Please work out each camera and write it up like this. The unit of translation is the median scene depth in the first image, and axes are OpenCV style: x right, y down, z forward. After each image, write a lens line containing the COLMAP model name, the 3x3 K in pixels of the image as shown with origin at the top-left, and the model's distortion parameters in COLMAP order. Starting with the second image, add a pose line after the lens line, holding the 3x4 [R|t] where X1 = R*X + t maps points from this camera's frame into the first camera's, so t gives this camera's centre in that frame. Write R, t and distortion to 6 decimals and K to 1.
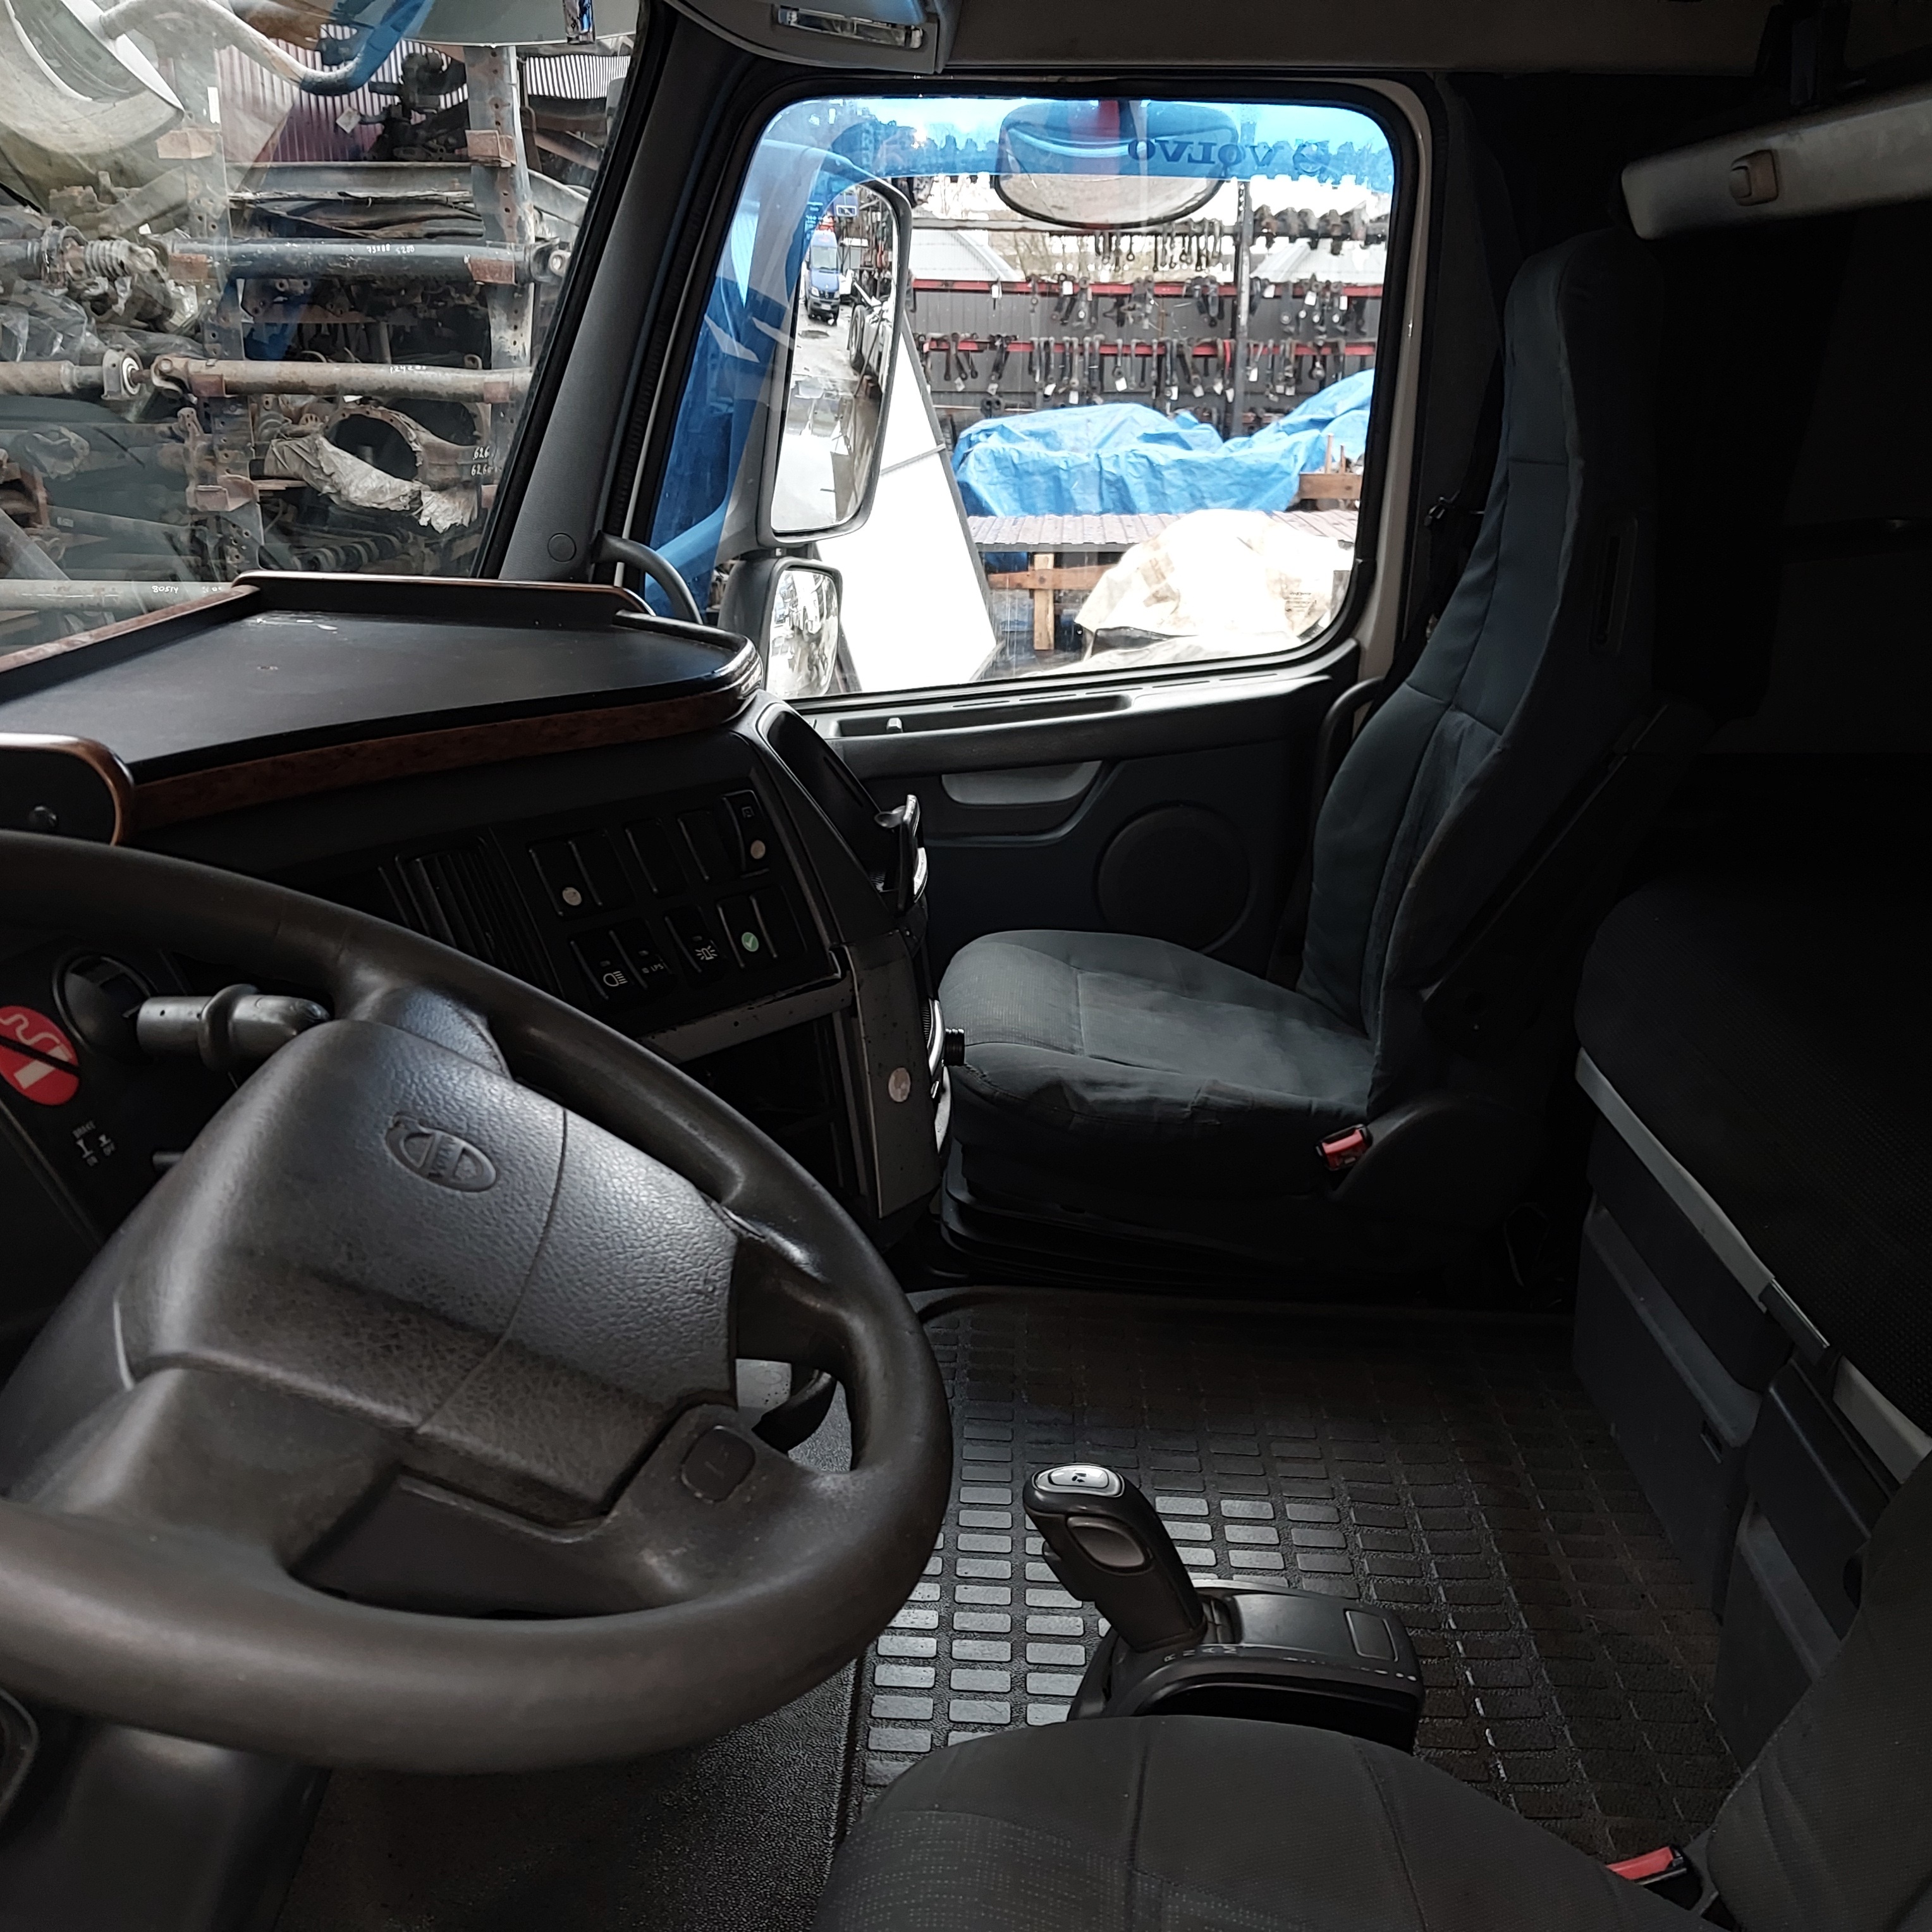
lens RADIAL K [[2050.2, 0, 971.5], [0, 2050.2, 1074.4], [0, 0, 1]] dist [0.084048, -0.249808]
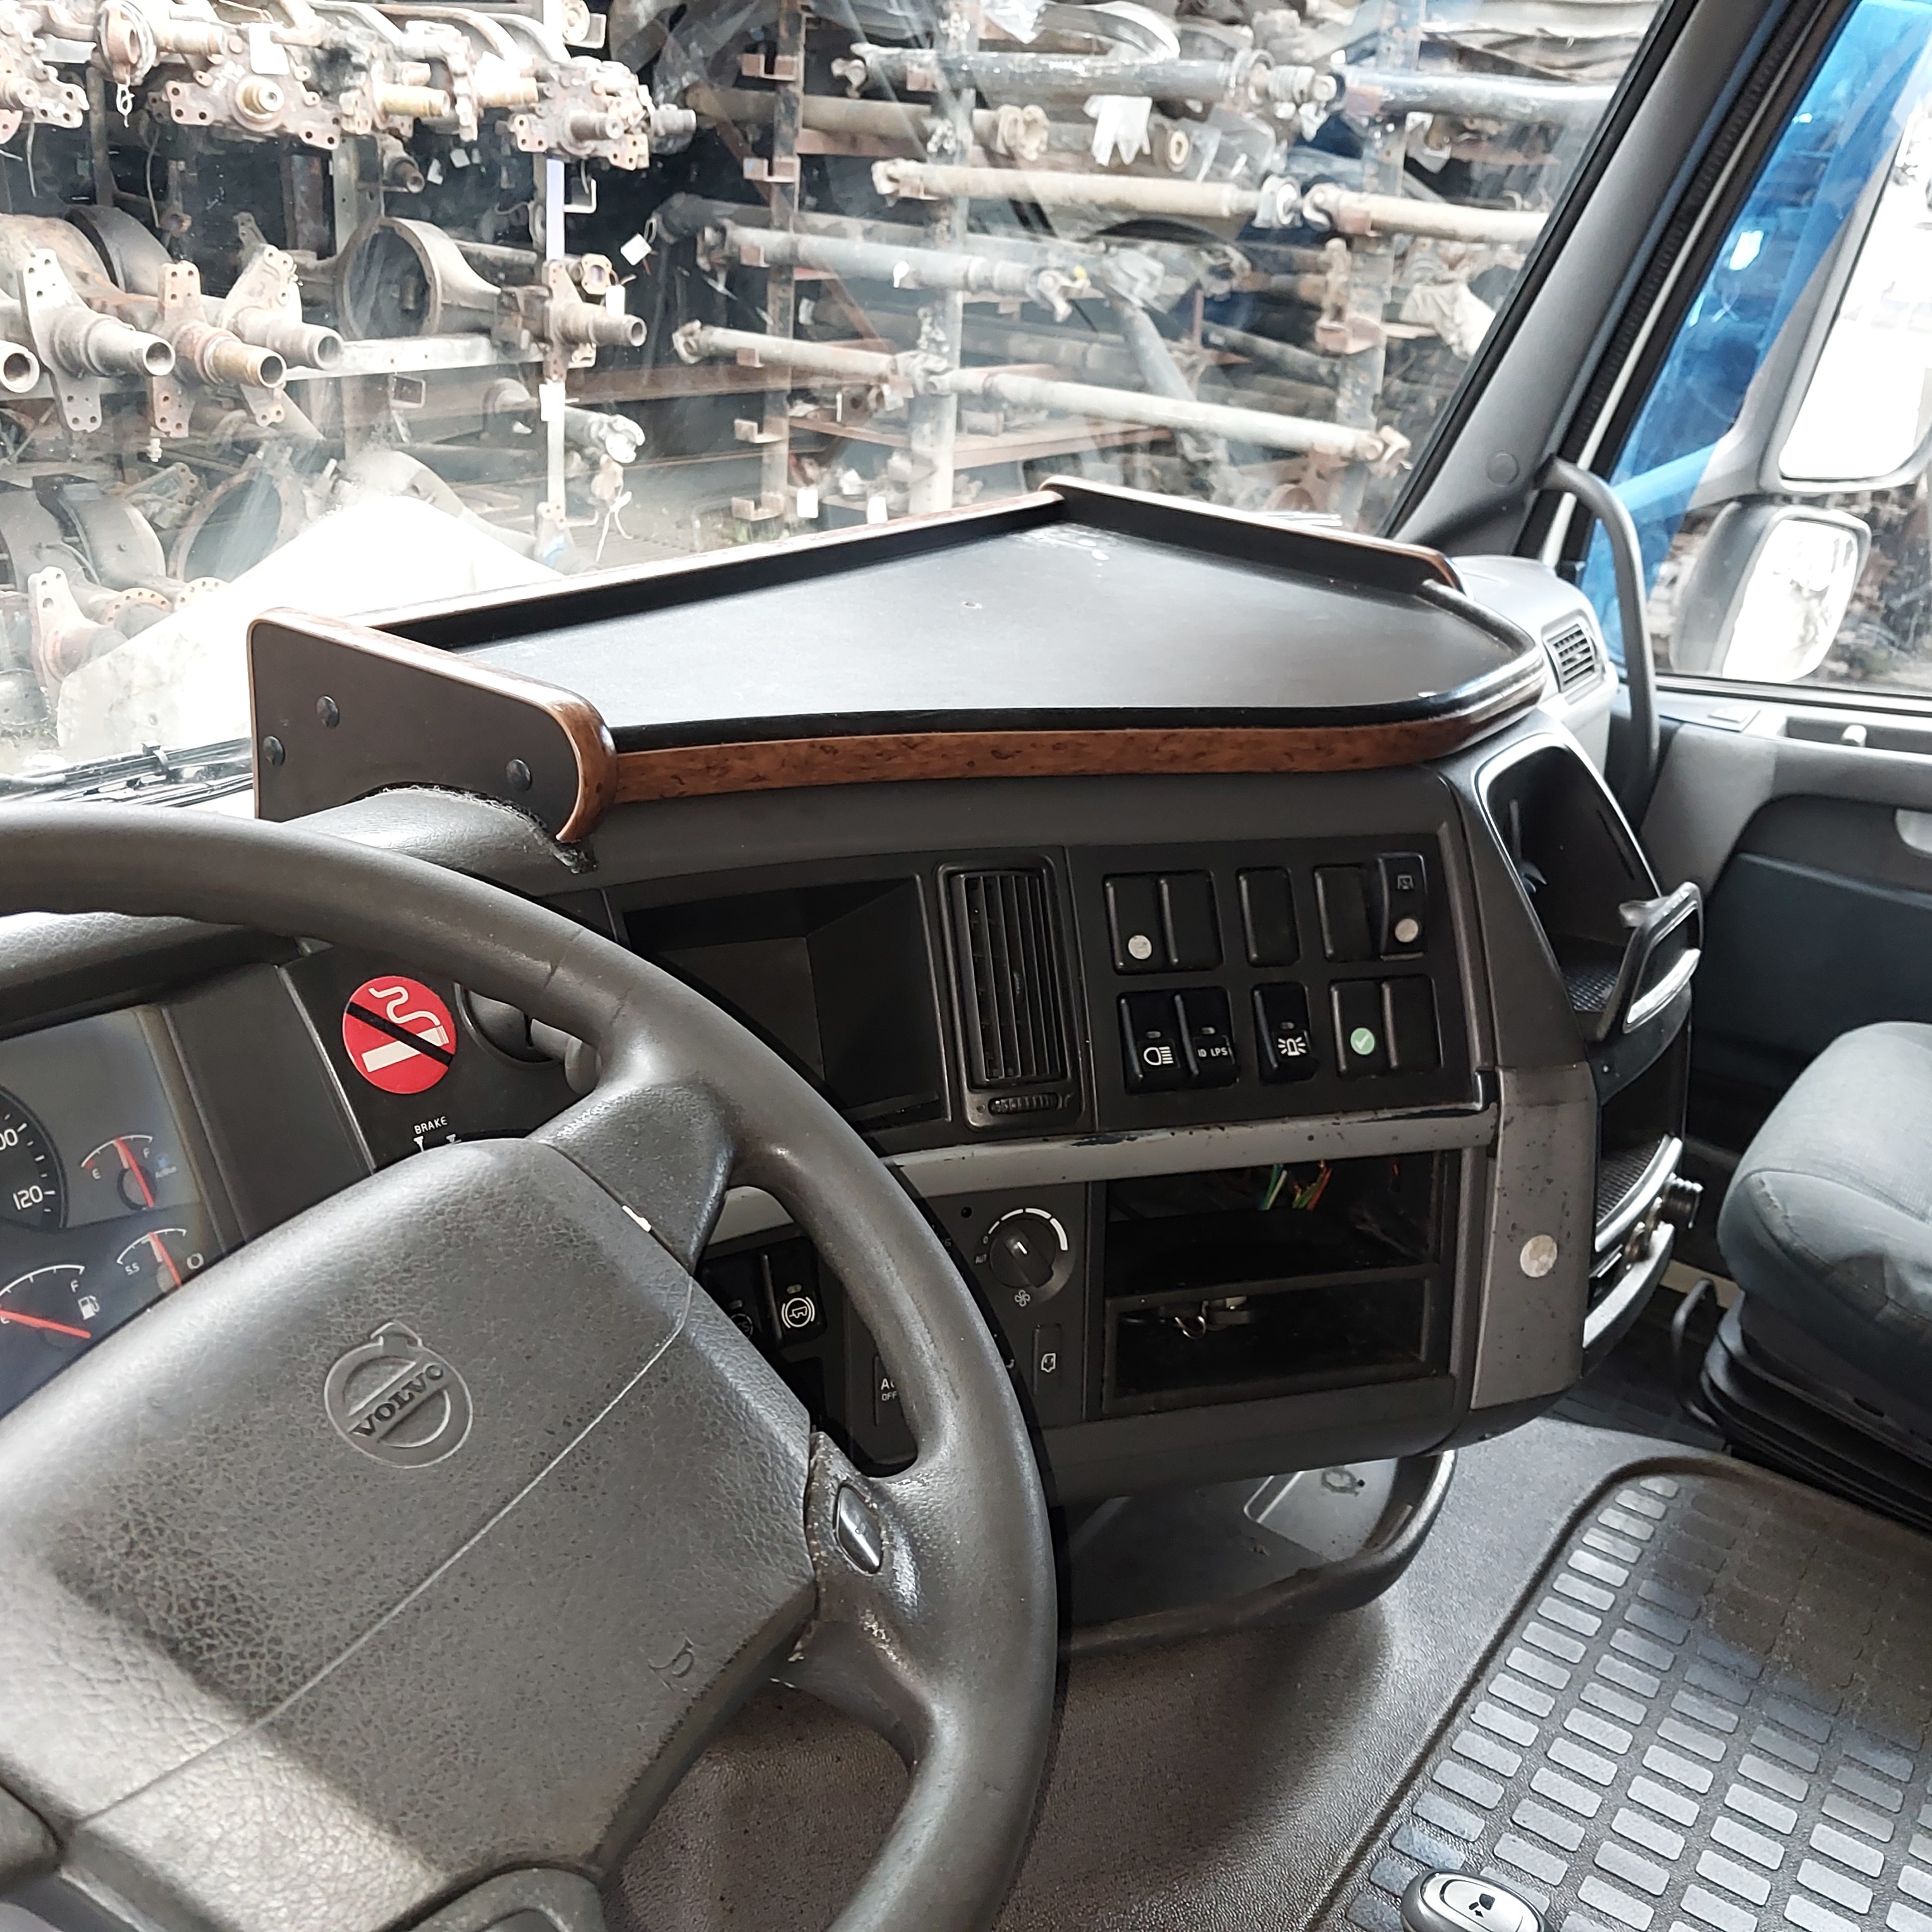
lens RADIAL K [[2048.0, 0, 966.0], [0, 2048.0, 966.0], [0, 0, 1]] dist [0.166393, -0.465946]
pose [[0.845722, 0.246342, -0.473361, 0.129871], [-0.234508, 0.968393, 0.084981, -0.119775], [0.479333, 0.039137, 0.876760, 0.206144]]
